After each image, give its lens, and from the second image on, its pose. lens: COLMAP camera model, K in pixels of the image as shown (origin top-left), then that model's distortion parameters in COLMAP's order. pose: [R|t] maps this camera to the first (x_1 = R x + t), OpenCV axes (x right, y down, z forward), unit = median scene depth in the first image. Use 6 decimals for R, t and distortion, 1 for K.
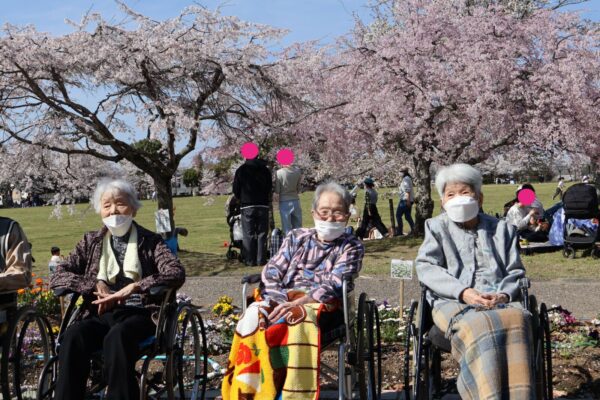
lens RADIAL K [[808.5, 0, 299.4], [0, 808.5, 201.1], [0, 0, 1]] dist [0.020181, 0.000000]
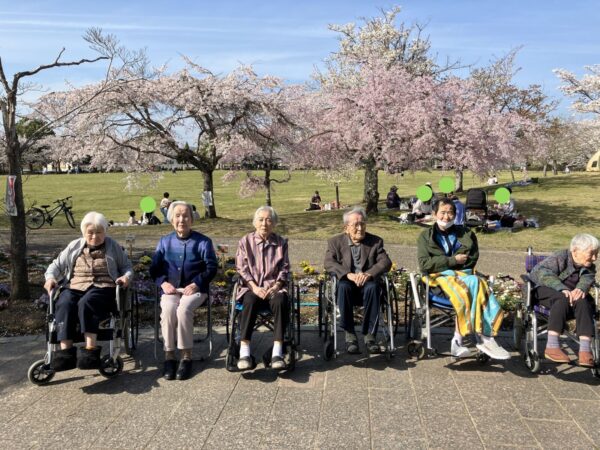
lens RADIAL K [[519.6, 0, 297.3], [0, 519.6, 223.5], [0, 0, 1]] dist [0.029488, 0.005891]
pose [[0.992979, 0.025265, 0.115558, -0.147311], [-0.036410, 0.994775, 0.095377, -0.041100], [-0.112544, -0.098915, 0.988711, -0.043591]]
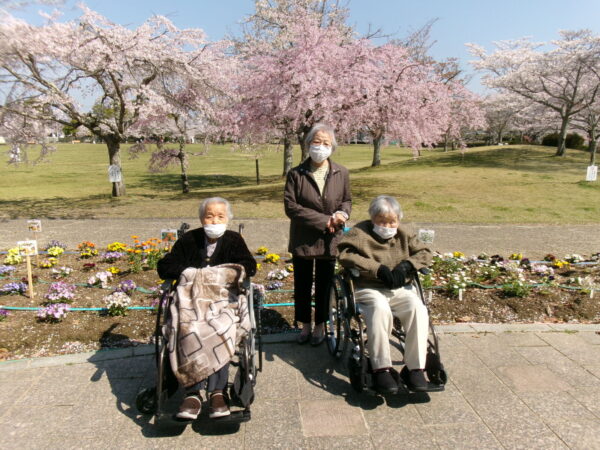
lens RADIAL K [[514.8, 0, 301.9], [0, 514.8, 227.3], [0, 0, 1]] dist [0.031177, -0.007948]
pose [[0.949608, -0.008567, 0.313322, -0.192881], [-0.037890, 0.989158, 0.141883, -0.029269], [-0.311141, -0.146605, 0.938988, 0.086940]]
